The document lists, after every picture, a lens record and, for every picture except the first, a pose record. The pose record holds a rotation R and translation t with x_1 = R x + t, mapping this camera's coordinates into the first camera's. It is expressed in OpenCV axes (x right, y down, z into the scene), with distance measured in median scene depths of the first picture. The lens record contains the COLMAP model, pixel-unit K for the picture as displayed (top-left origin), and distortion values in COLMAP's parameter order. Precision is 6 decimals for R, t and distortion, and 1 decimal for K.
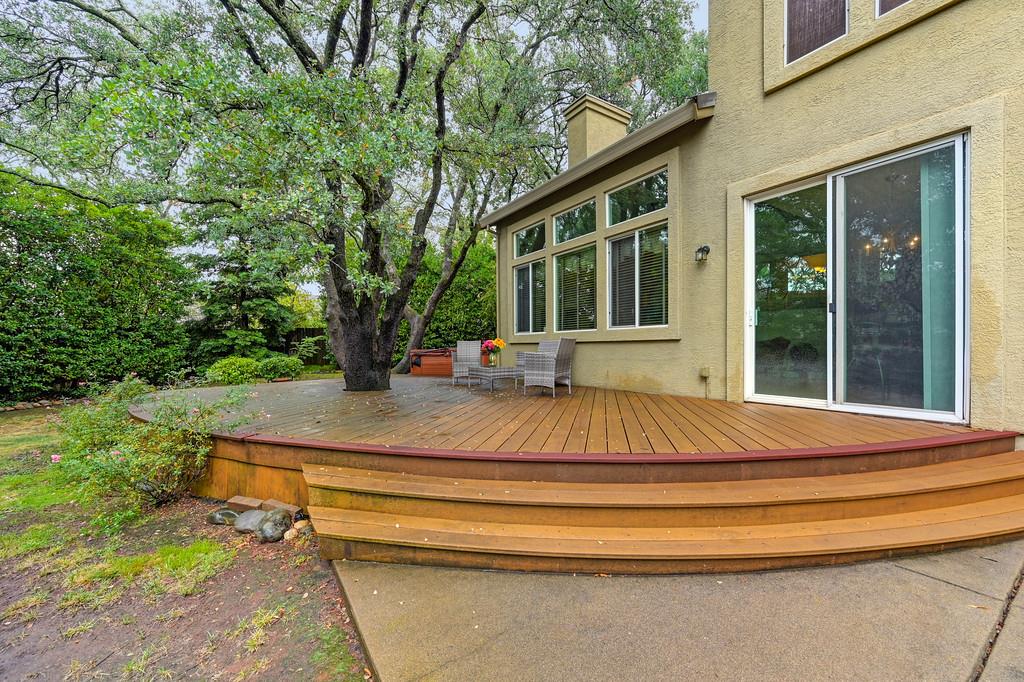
lens RADIAL K [[401.1, 0, 513.2], [0, 401.1, 351.3], [0, 0, 1]] dist [-0.001507, -0.000234]
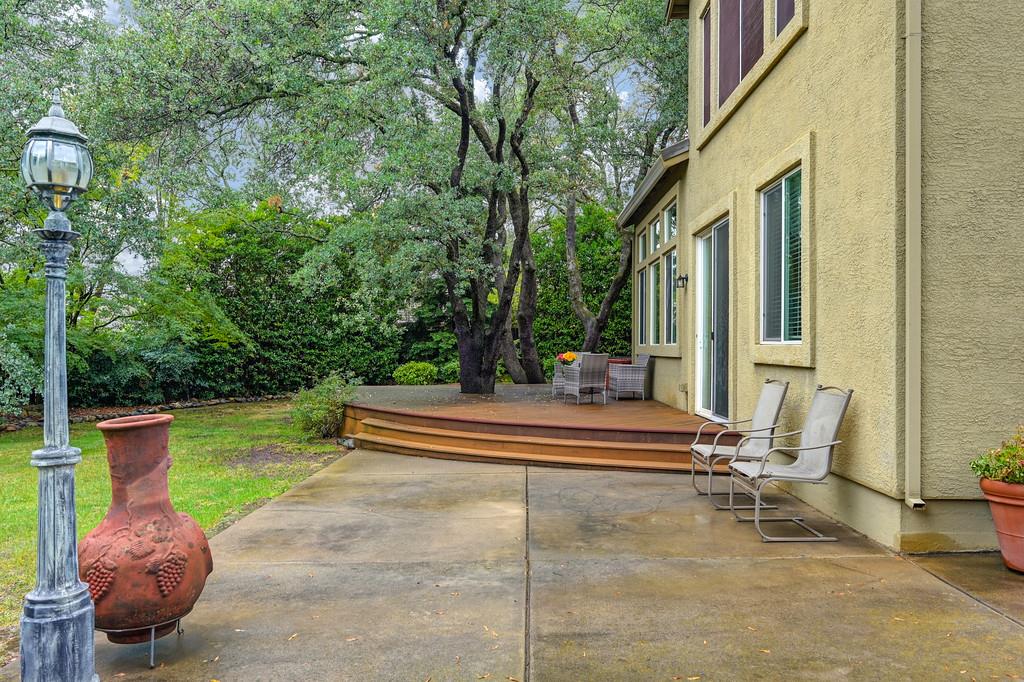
lens RADIAL K [[723.6, 0, 512.0], [0, 723.6, 341.0], [0, 0, 1]] dist [-0.000394, -0.002699]
pose [[0.821375, 0.009919, -0.570303, 1.026464], [-0.020902, 0.999701, -0.012717, -0.034596], [0.570006, 0.022366, 0.821336, -0.760738]]
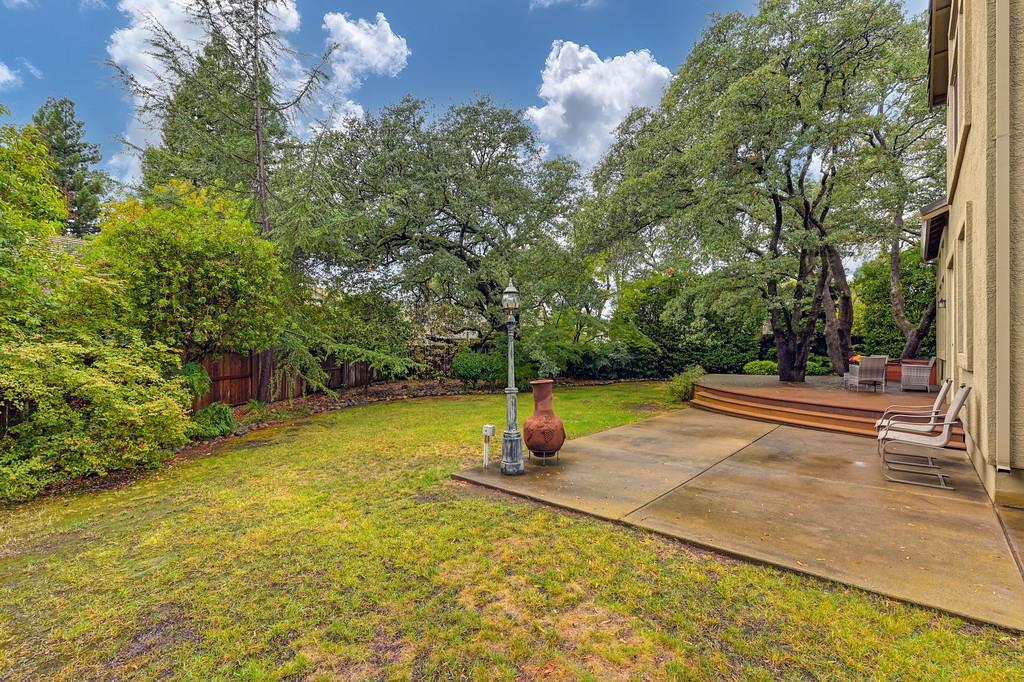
lens RADIAL K [[428.1, 0, 512.8], [0, 428.1, 346.7], [0, 0, 1]] dist [0.000756, 0.000135]
pose [[0.224996, 0.007758, -0.974329, 1.376113], [-0.015451, 0.999871, 0.004394, -0.054517], [0.974237, 0.014066, 0.225087, -0.746239]]
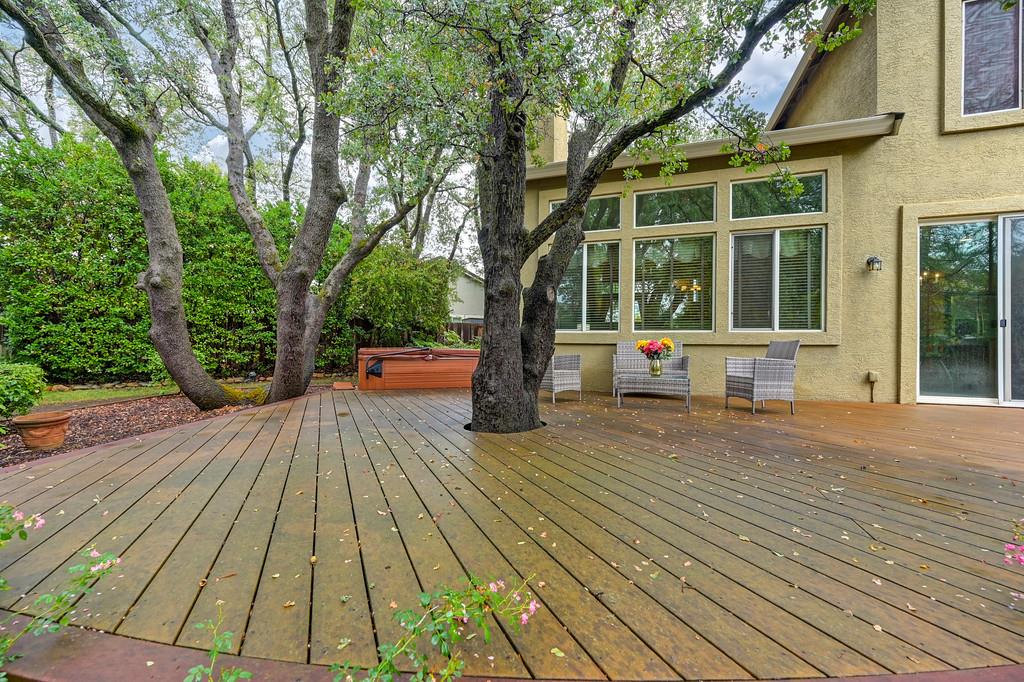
lens RADIAL K [[410.4, 0, 517.1], [0, 410.4, 345.5], [0, 0, 1]] dist [-0.003295, -0.000298]
pose [[0.794879, 0.017048, 0.606529, -0.767302], [-0.009306, 0.999830, -0.015907, -0.003796], [-0.606697, 0.007000, 0.794903, 0.601534]]
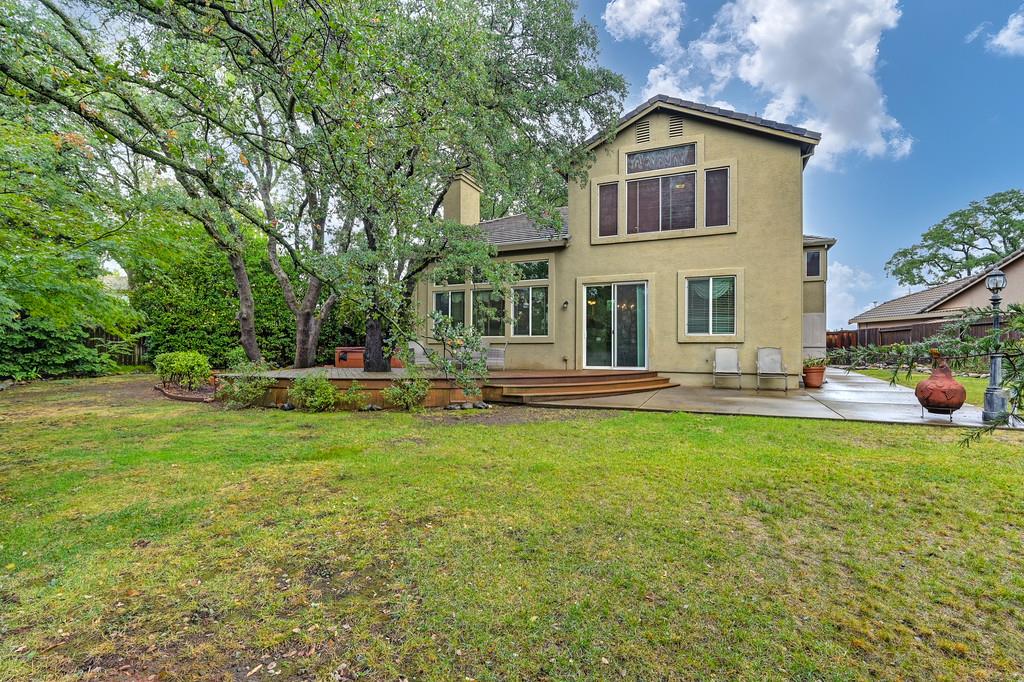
lens RADIAL K [[465.1, 0, 508.5], [0, 465.1, 345.0], [0, 0, 1]] dist [0.000075, 0.000180]
pose [[0.840598, 0.018352, 0.541349, -1.002918], [-0.004507, 0.999628, -0.026890, 0.043859], [-0.541641, 0.020164, 0.840368, -0.841536]]
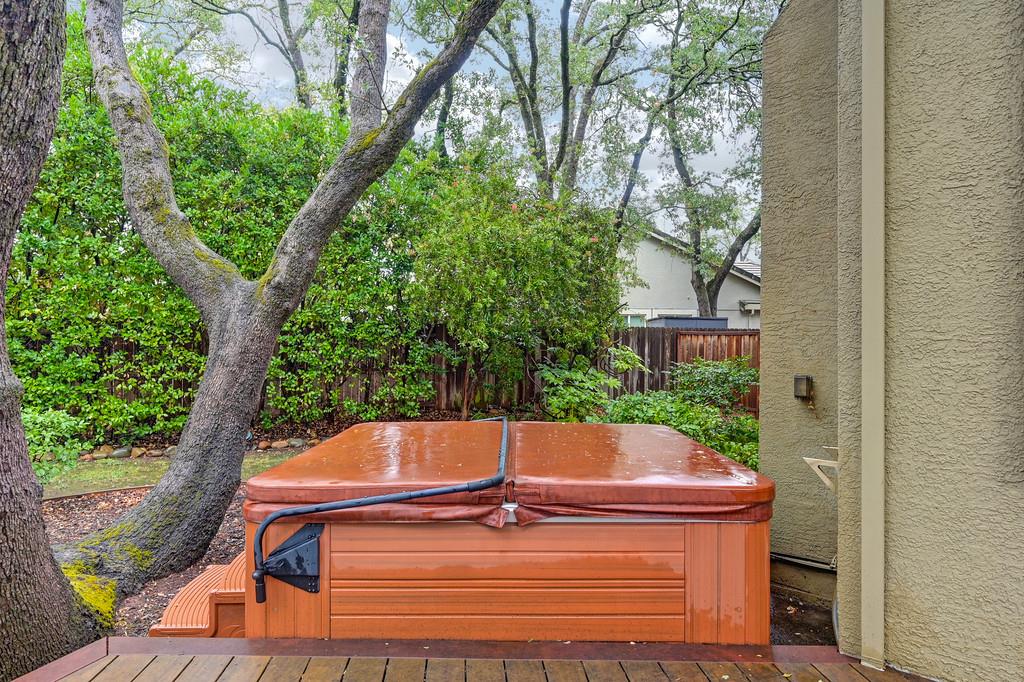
lens RADIAL K [[601.6, 0, 512.0], [0, 601.6, 341.0], [0, 0, 1]] dist [-0.000562, -0.000365]
pose [[0.956559, 0.022243, 0.290689, -0.386857], [-0.014101, 0.999448, -0.030075, -0.092480], [-0.291198, 0.024670, 0.956345, 1.257497]]
